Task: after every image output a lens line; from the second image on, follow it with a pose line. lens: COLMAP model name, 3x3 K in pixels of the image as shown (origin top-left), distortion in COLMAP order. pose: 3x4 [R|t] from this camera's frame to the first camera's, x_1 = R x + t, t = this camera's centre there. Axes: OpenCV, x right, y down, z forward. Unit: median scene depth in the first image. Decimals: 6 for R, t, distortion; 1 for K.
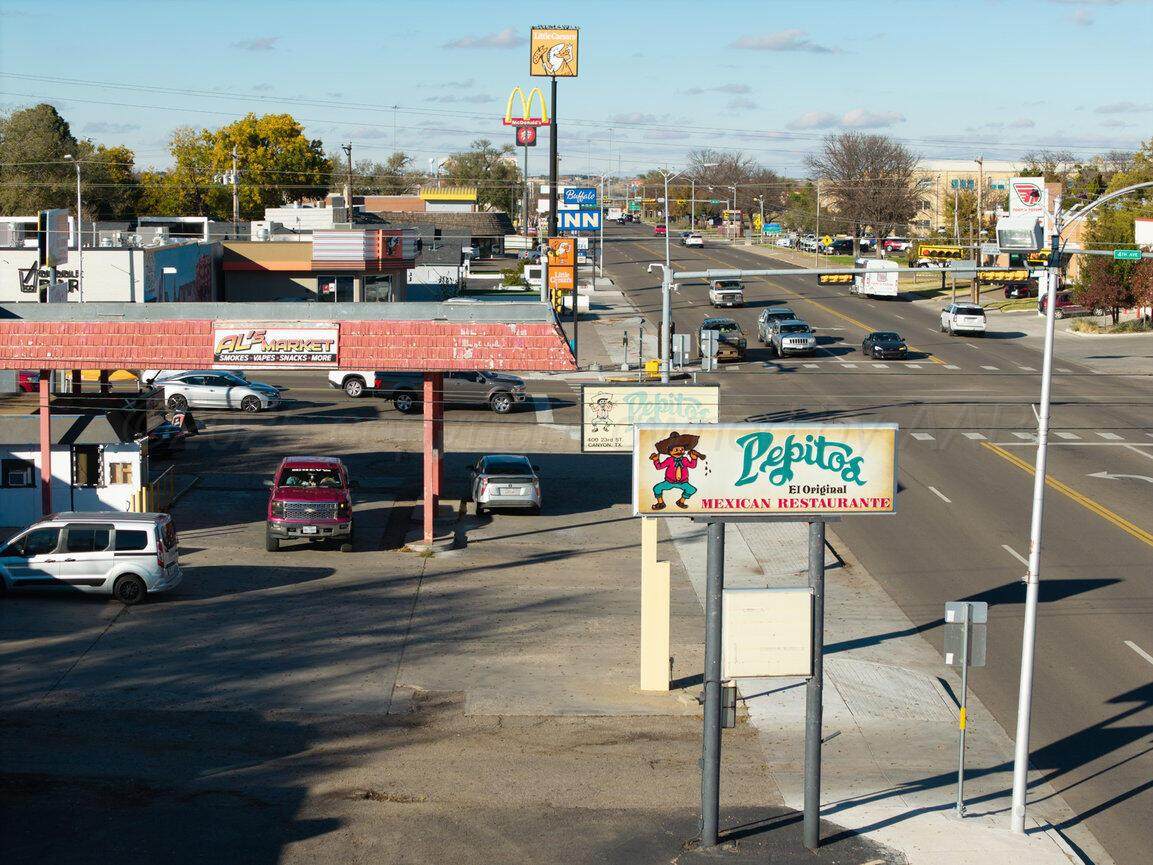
lens RADIAL K [[2376.8, 0, 676.5], [0, 2376.8, 432.1], [0, 0, 1]] dist [-0.391987, 2.183096]
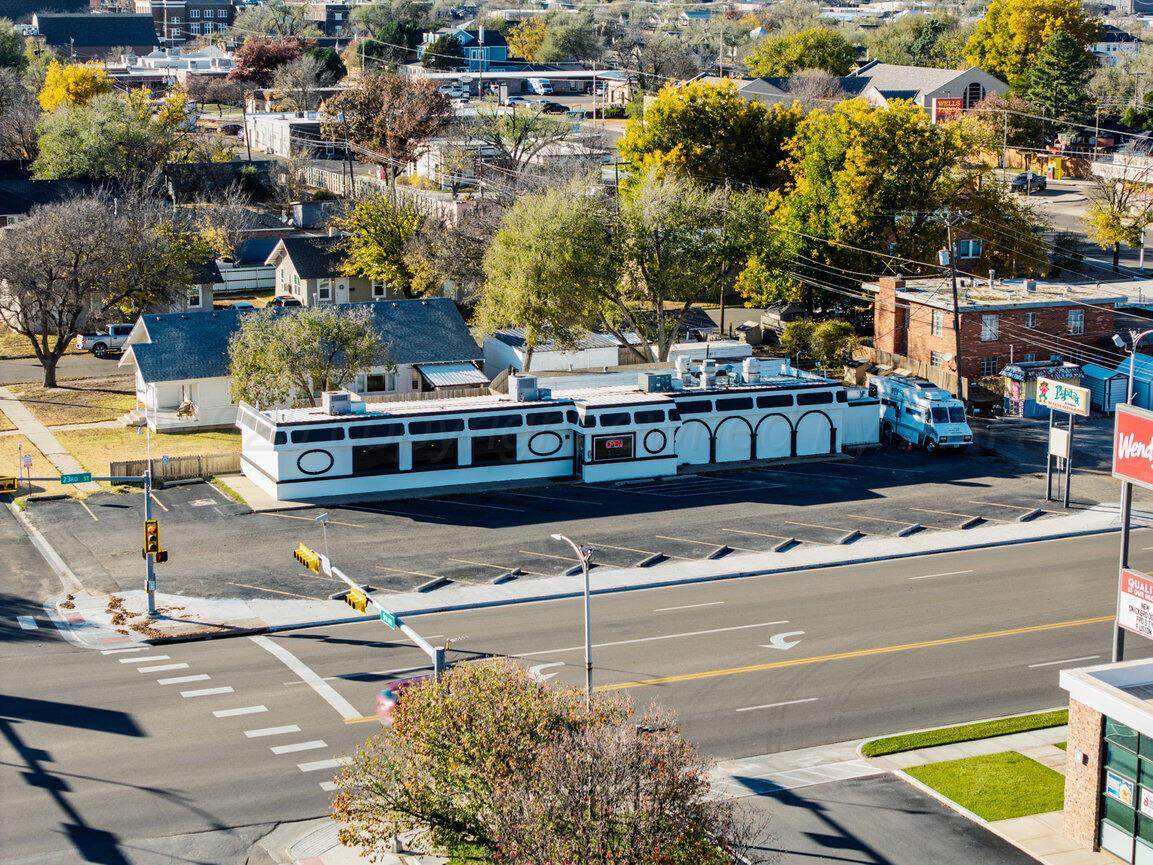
lens RADIAL K [[2298.5, 0, 576.5], [0, 2298.5, 432.5], [0, 0, 1]] dist [0.038290, -2.755633]
pose [[0.335319, 0.183039, -0.924152, 0.998352], [-0.103372, 0.982170, 0.157023, -0.132332], [0.936416, 0.042878, 0.348262, -0.292695]]
